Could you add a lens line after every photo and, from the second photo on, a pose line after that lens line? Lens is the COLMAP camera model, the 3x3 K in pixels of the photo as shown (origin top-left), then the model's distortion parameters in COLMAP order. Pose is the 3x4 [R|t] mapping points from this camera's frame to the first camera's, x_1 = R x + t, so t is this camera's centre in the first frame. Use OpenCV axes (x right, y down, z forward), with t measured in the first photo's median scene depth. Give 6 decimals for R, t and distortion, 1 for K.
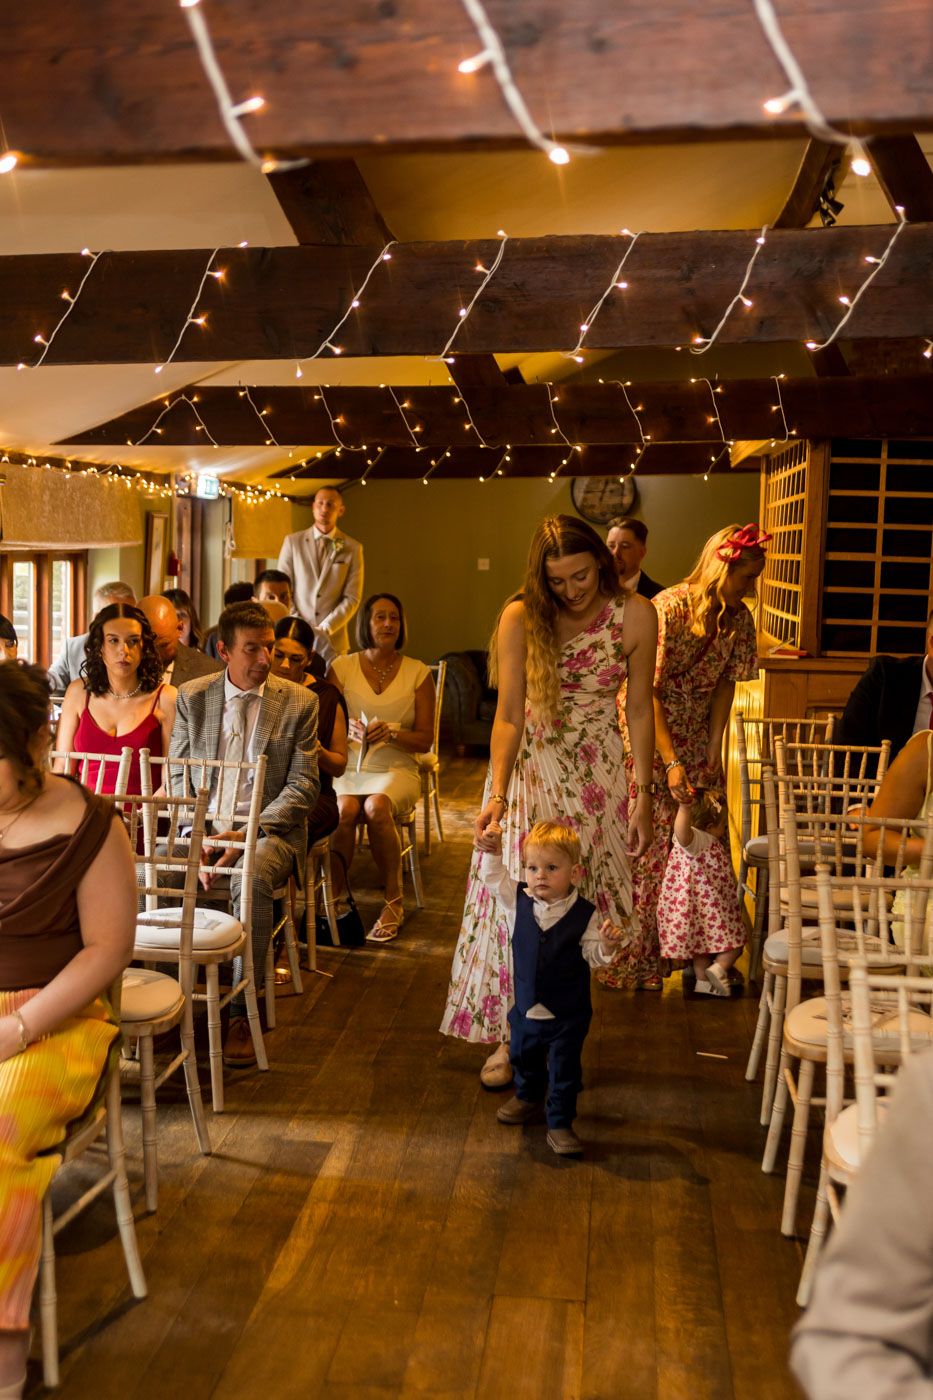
lens RADIAL K [[1735.9, 0, 462.2], [0, 1735.9, 713.7], [0, 0, 1]] dist [0.001572, 0.000000]
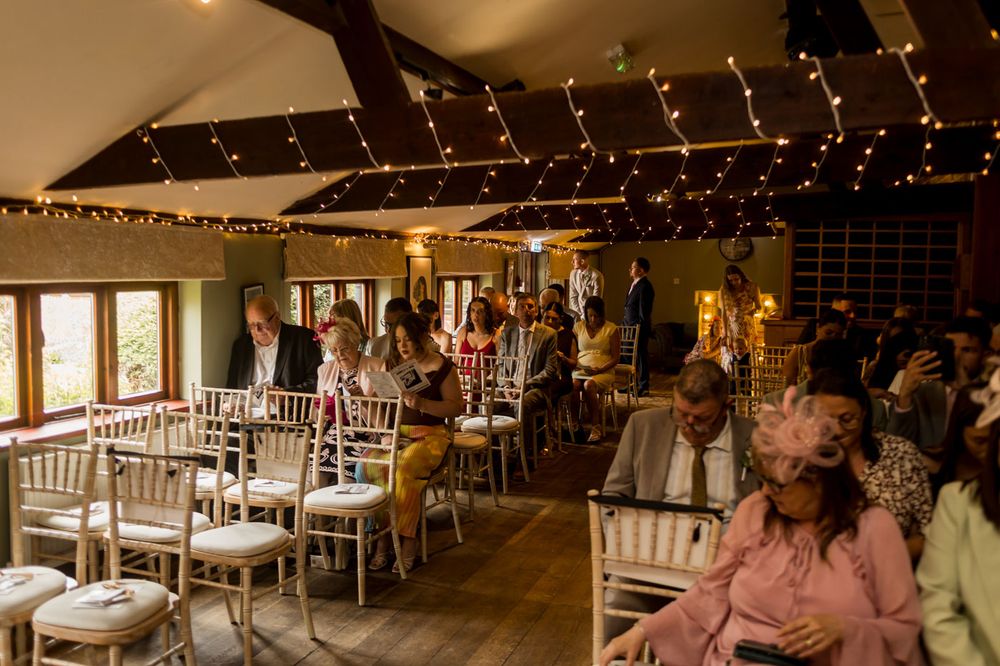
lens RADIAL K [[946.6, 0, 501.1], [0, 946.6, 328.5], [0, 0, 1]] dist [-0.001137, 0.000000]
pose [[0.972088, 0.001501, -0.234613, 0.161905], [-0.011055, 0.999162, -0.039416, 0.038685], [0.234357, 0.040909, 0.971289, -0.324214]]
